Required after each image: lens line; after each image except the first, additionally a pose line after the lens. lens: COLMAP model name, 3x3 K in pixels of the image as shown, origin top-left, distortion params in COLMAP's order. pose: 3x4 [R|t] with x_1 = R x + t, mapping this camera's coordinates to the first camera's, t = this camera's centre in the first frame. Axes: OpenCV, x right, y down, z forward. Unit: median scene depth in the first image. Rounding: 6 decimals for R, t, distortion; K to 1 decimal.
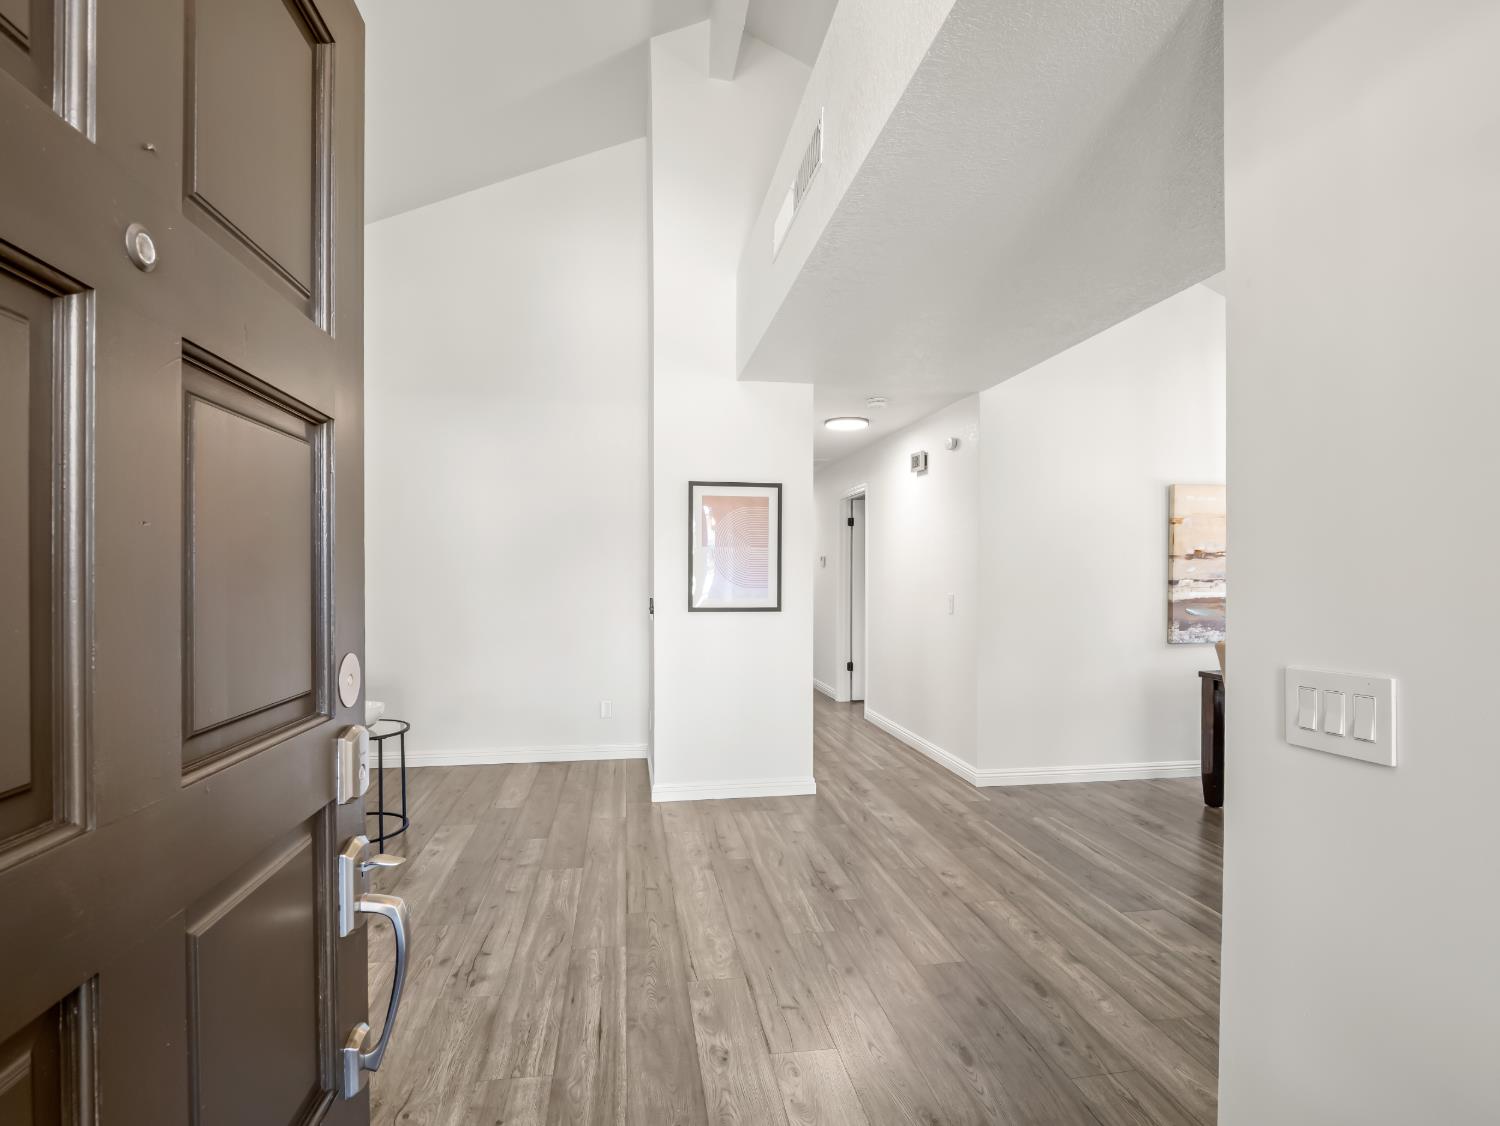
lens RADIAL K [[725.9, 0, 746.6], [0, 725.9, 583.5], [0, 0, 1]] dist [-0.006675, -0.004474]
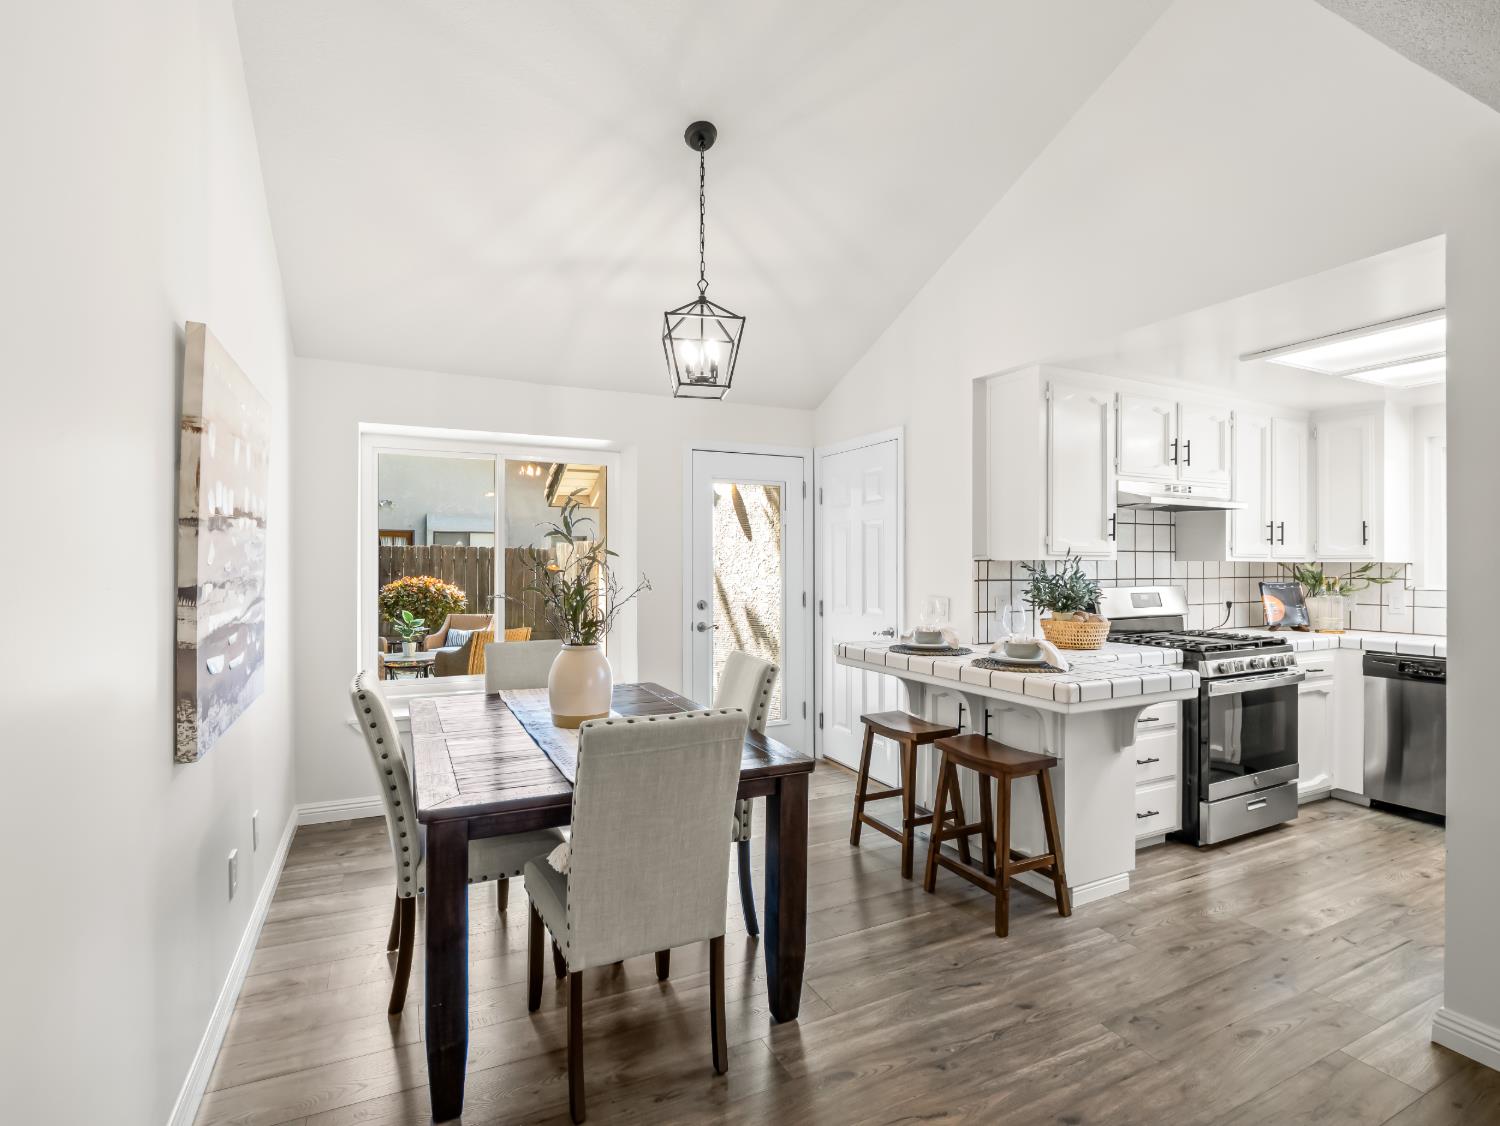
lens RADIAL K [[725.9, 0, 752.9], [0, 725.9, 555.7], [0, 0, 1]] dist [-0.006675, -0.004474]
pose [[-0.276953, 0.003675, 0.960877, 0.163609], [0.004499, 0.999987, -0.002527, -0.017792], [-0.960873, 0.003623, -0.276966, 0.829102]]
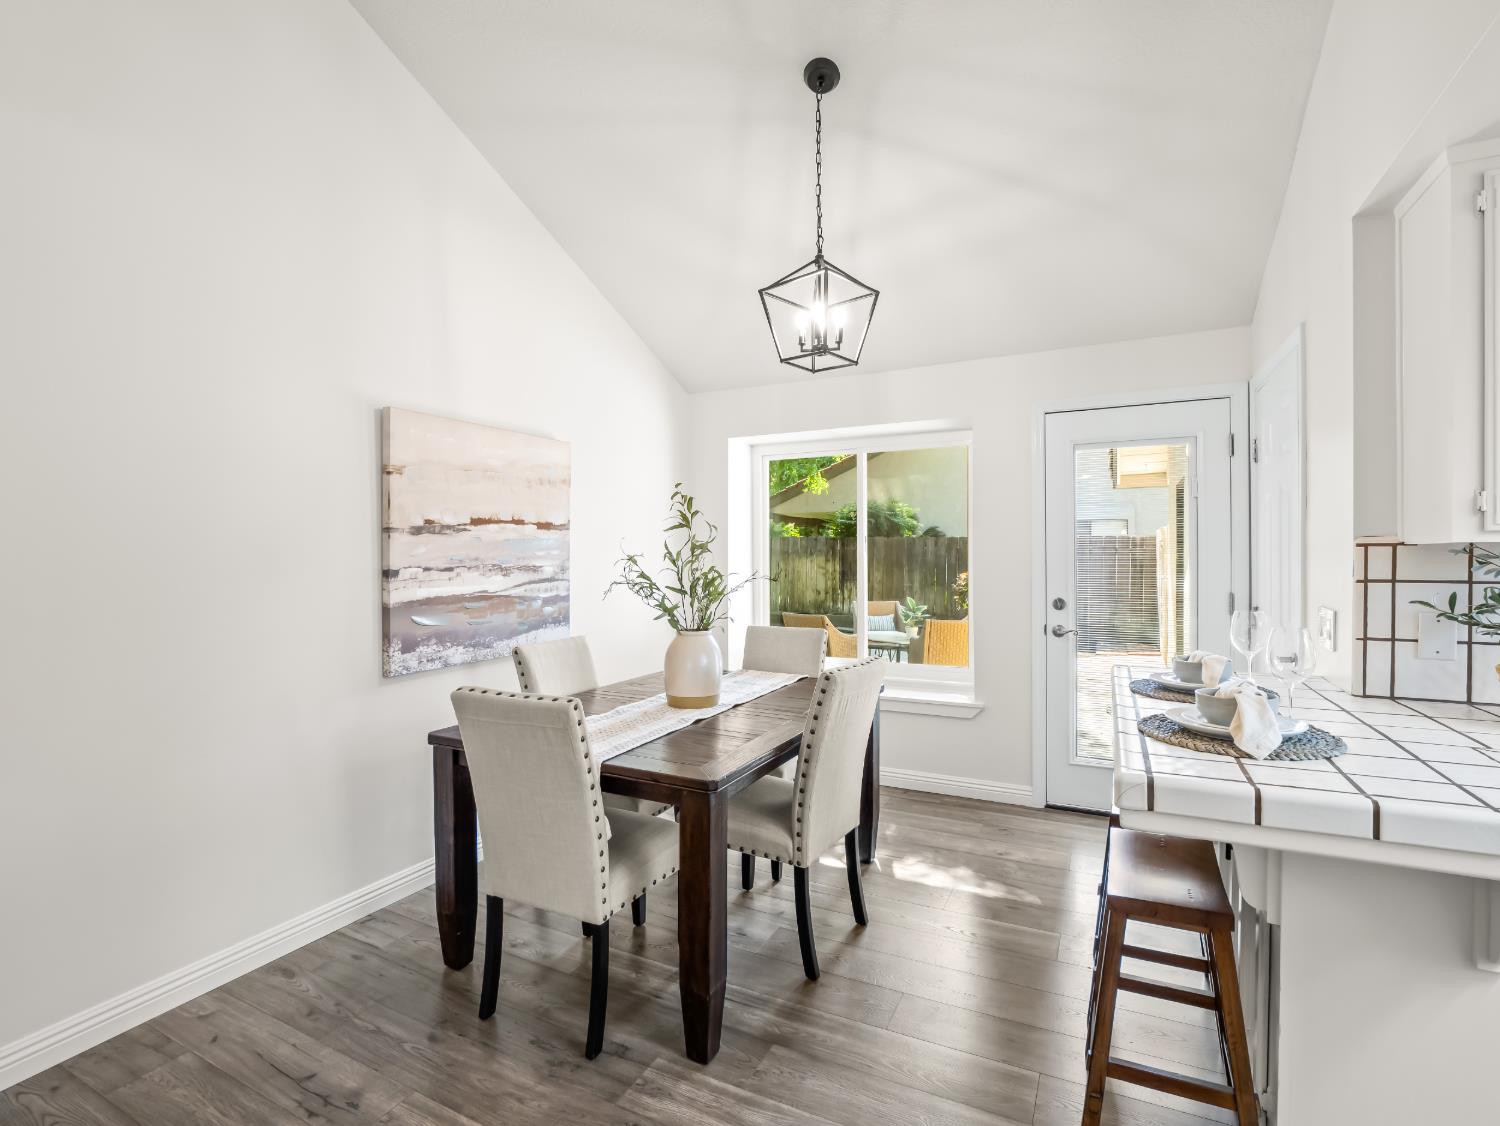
lens RADIAL K [[725.9, 0, 738.9], [0, 725.9, 557.5], [0, 0, 1]] dist [-0.006675, -0.004474]
pose [[0.597173, -0.012060, 0.802022, 0.285604], [0.014190, 0.999889, 0.004470, -0.013136], [-0.801987, 0.008711, 0.597278, 0.419047]]
